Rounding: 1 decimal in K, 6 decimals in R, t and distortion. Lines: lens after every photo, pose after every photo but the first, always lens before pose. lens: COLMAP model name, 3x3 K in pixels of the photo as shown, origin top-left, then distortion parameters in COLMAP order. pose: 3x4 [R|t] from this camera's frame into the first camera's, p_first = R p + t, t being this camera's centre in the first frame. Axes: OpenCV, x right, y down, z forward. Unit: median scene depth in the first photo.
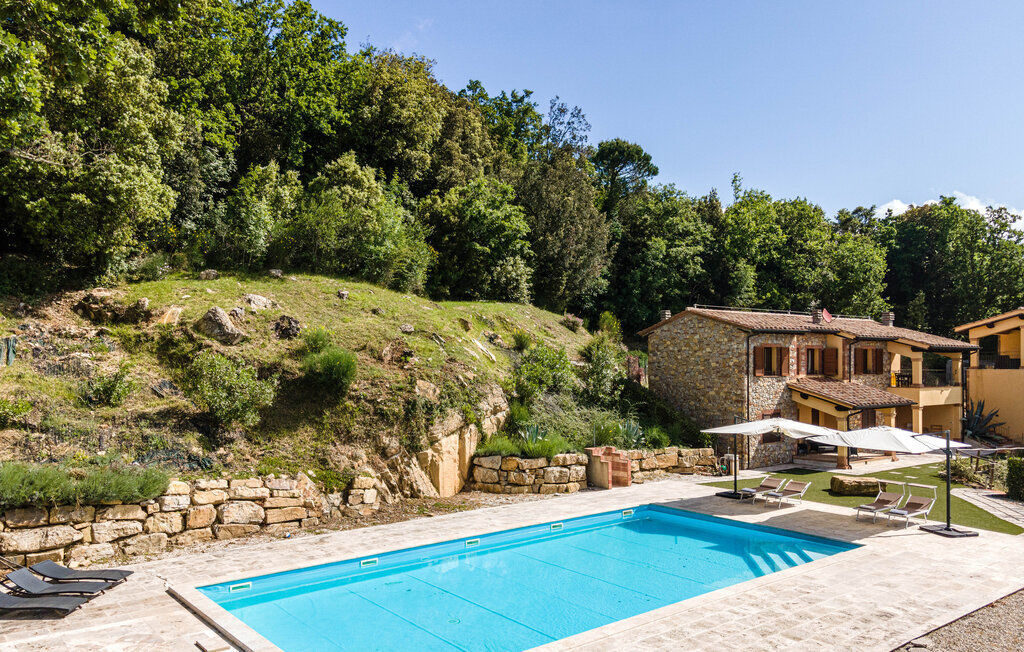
lens RADIAL K [[746.9, 0, 517.1], [0, 746.9, 365.4], [0, 0, 1]] dist [0.023285, 0.041984]
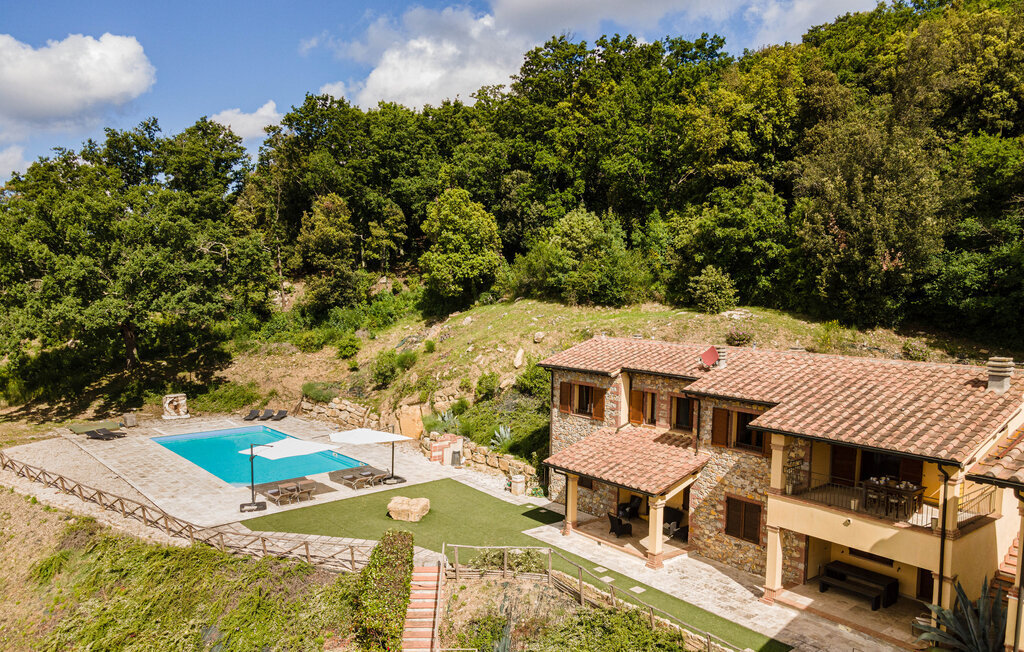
lens RADIAL K [[746.9, 0, 517.1], [0, 746.9, 365.4], [0, 0, 1]] dist [0.023285, 0.041984]
pose [[0.030614, 0.110079, -0.993451, 1.196859], [-0.013715, 0.993870, 0.109703, -0.142331], [0.999437, 0.010267, 0.031937, 0.853256]]
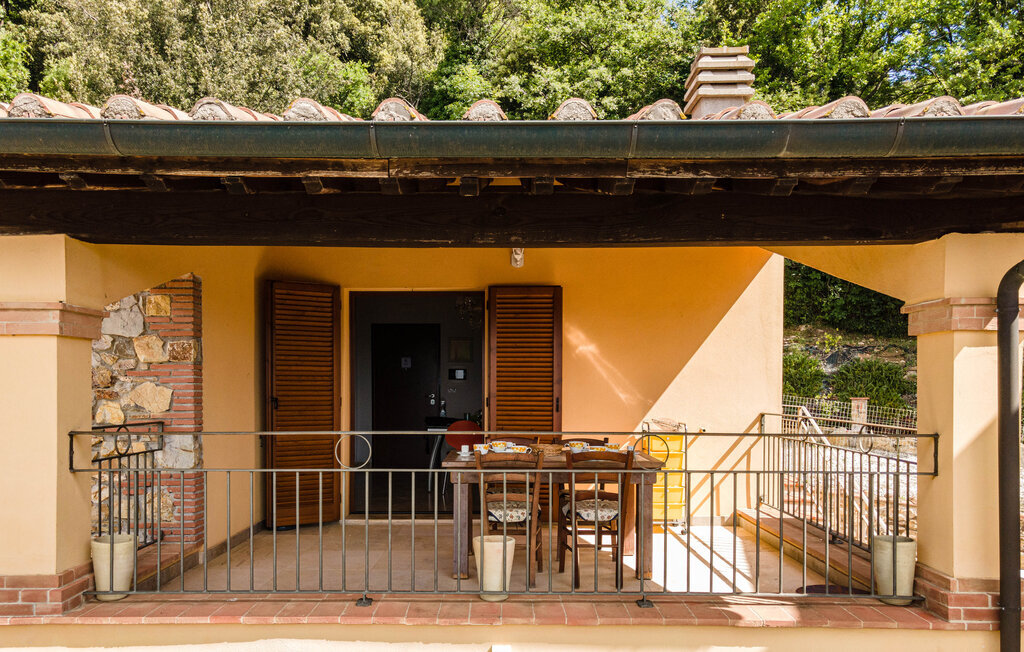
lens RADIAL K [[750.1, 0, 489.5], [0, 750.1, 402.9], [0, 0, 1]] dist [0.030385, 0.004649]
pose [[0.773012, 0.017610, -0.634147, 0.700456], [-0.003462, 0.999717, 0.023541, 0.000776], [0.634382, -0.016002, 0.772854, 1.053085]]
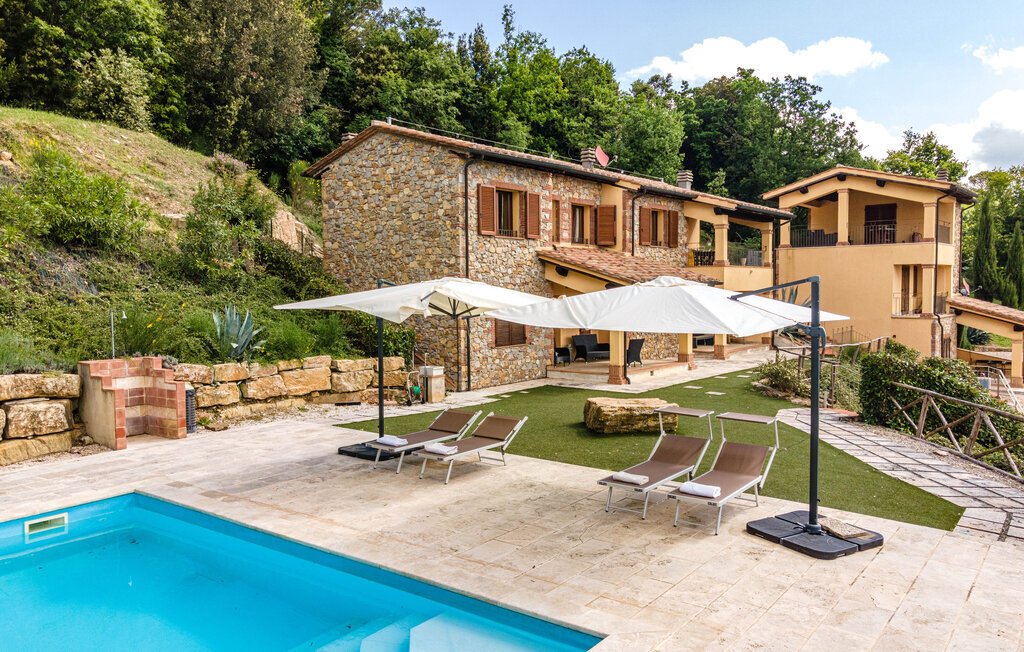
lens RADIAL K [[770.3, 0, 518.4], [0, 770.3, 312.4], [0, 0, 1]] dist [0.027445, 0.001307]
pose [[0.970454, -0.012063, 0.240985, 0.186677], [0.003347, 0.999326, 0.036544, 0.050661], [-0.241264, -0.034658, 0.969841, 0.373071]]
